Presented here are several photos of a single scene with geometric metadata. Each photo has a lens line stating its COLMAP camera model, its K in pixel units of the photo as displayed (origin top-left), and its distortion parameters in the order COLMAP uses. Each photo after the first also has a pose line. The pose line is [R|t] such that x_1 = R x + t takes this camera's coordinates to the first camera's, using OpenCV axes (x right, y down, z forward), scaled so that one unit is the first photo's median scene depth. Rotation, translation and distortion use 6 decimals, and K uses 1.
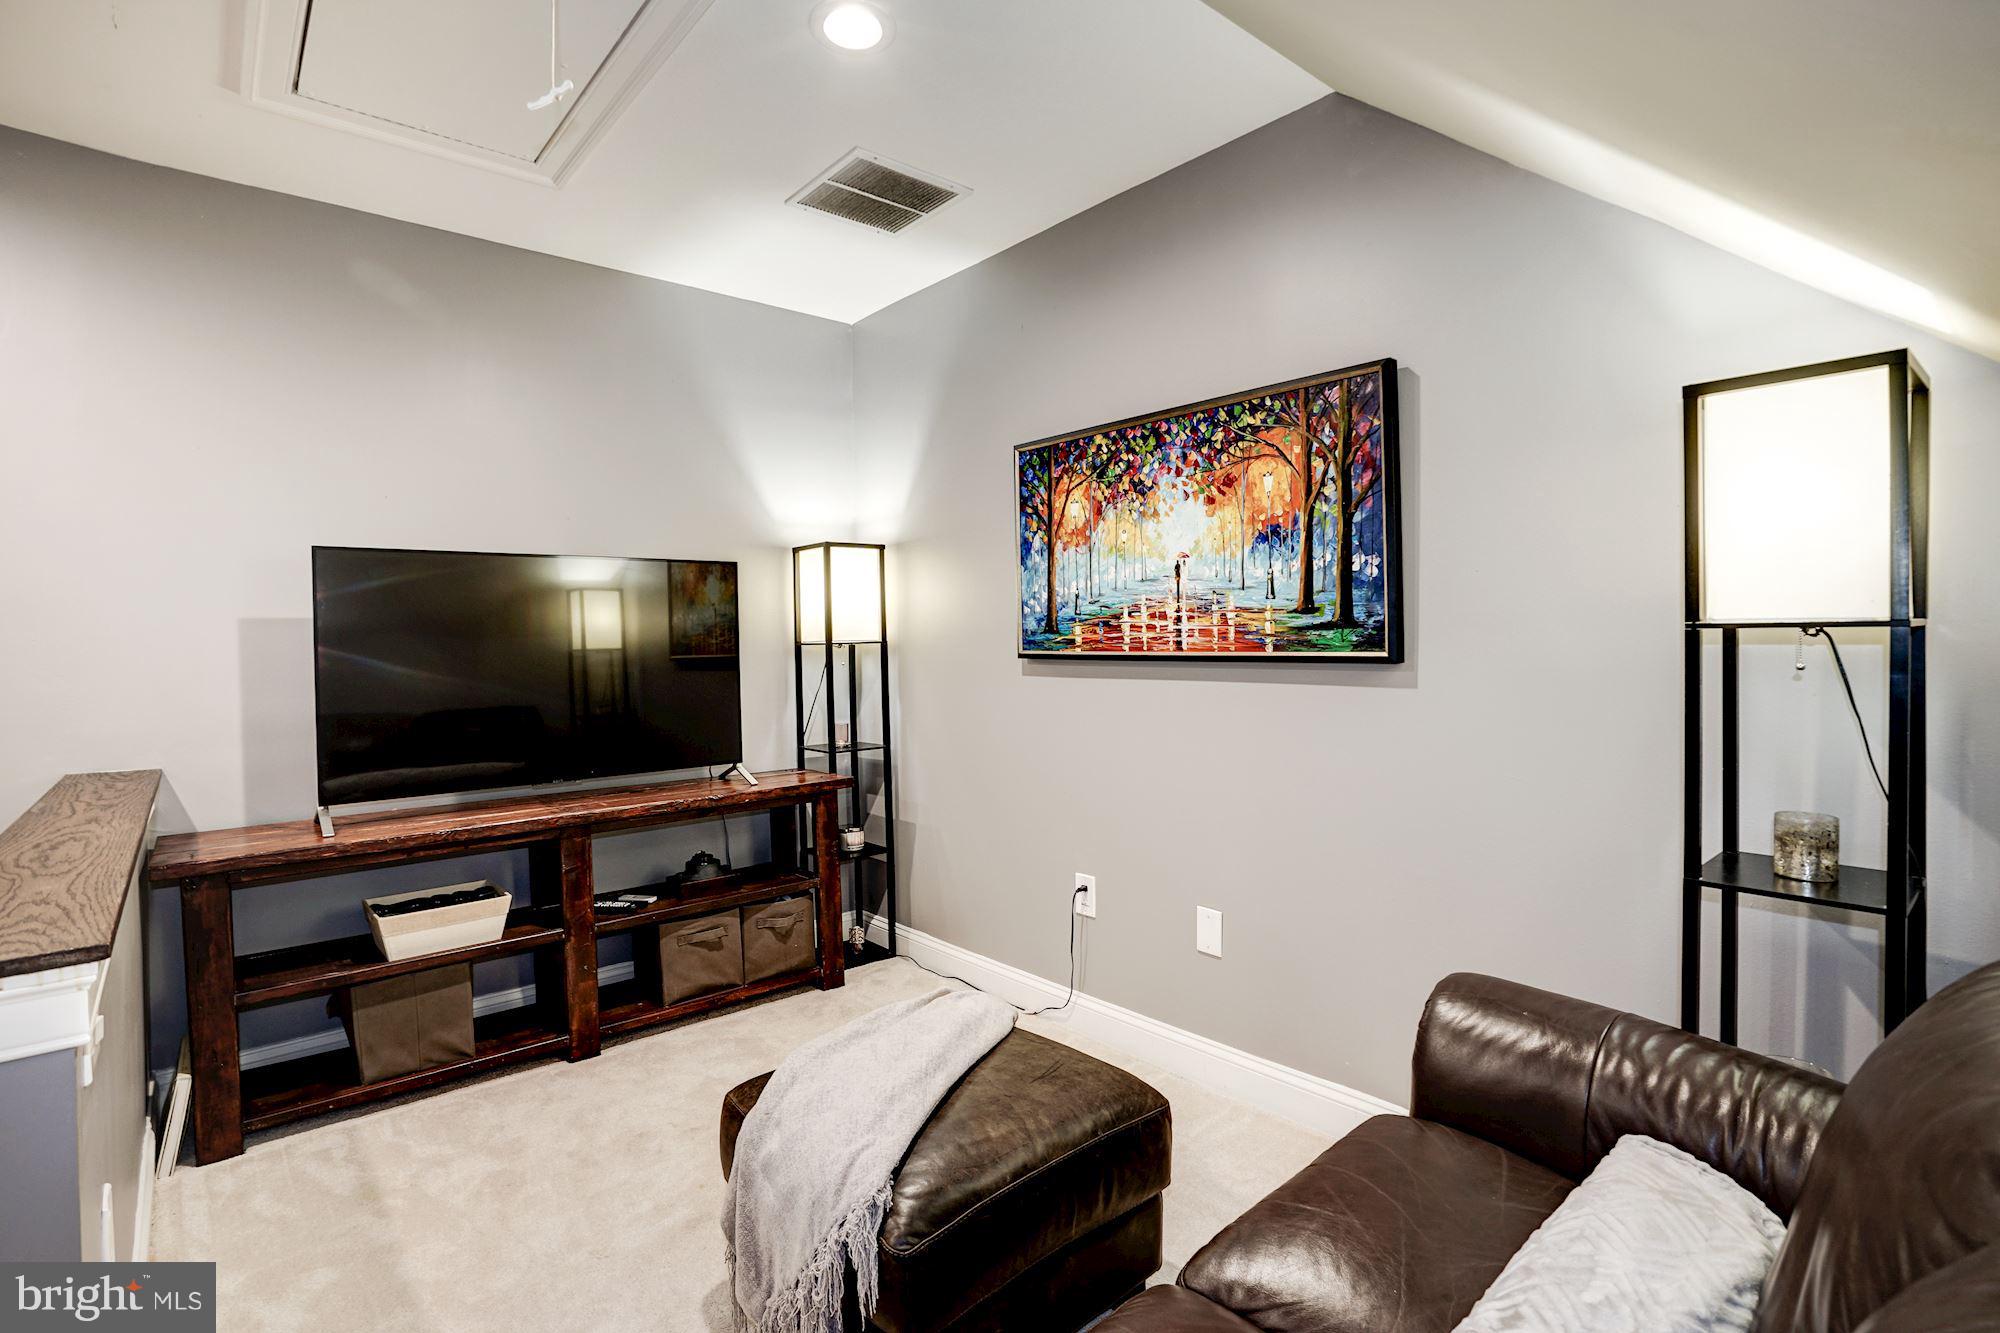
lens RADIAL K [[943.4, 0, 1000.0], [0, 943.4, 664.6], [0, 0, 1]] dist [-0.063603, 0.025368]
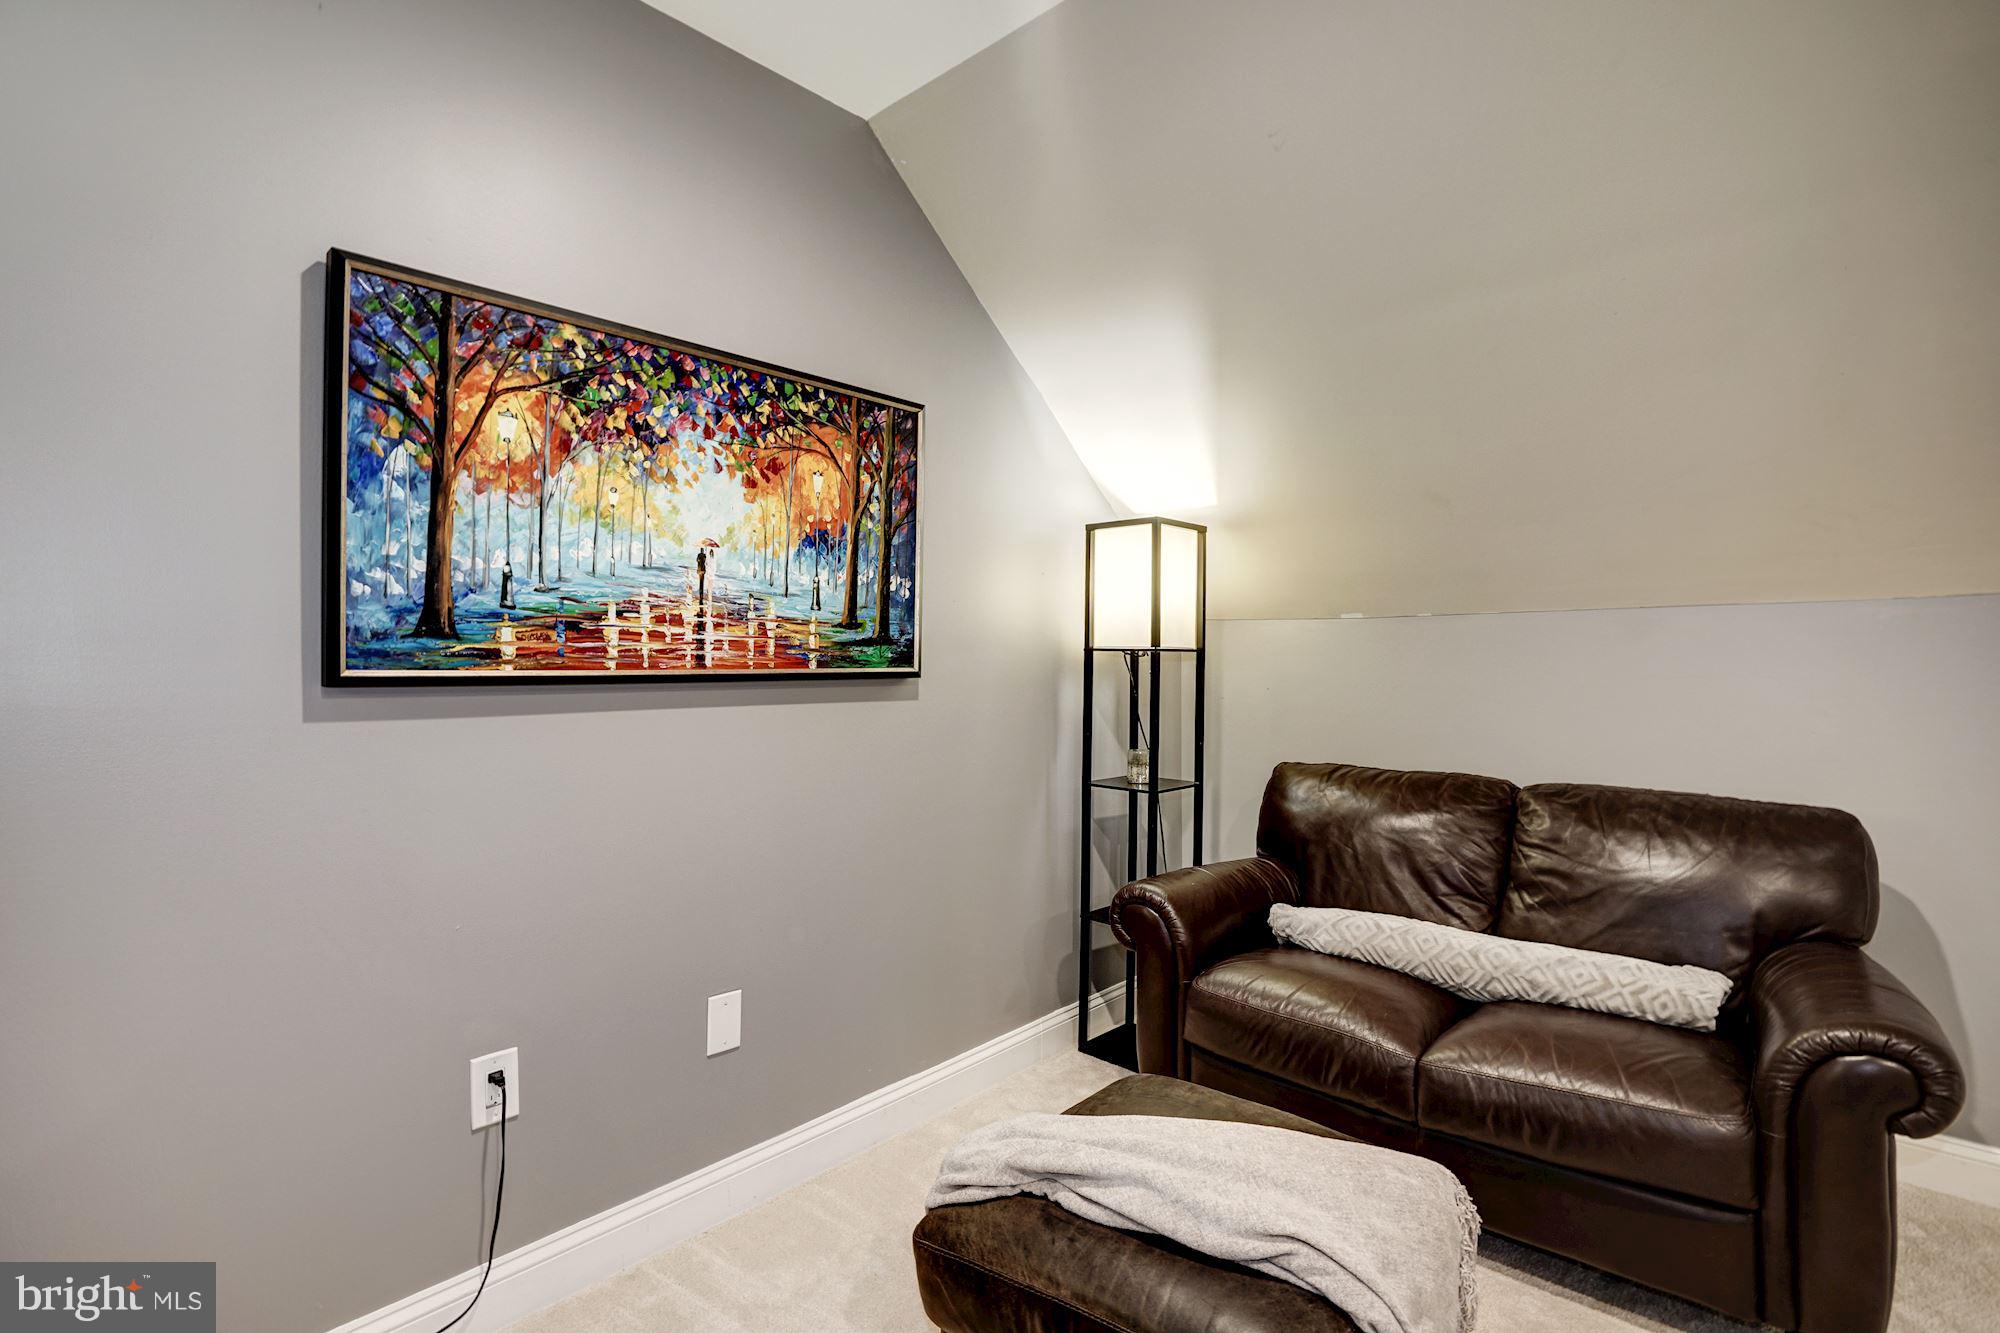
lens RADIAL K [[943.4, 0, 1000.0], [0, 943.4, 664.6], [0, 0, 1]] dist [-0.063603, 0.025368]
pose [[-0.115475, 0.006277, 0.993291, -0.609290], [0.025310, 0.999674, -0.003375, -0.009475], [-0.992988, 0.024750, -0.115596, 0.890431]]
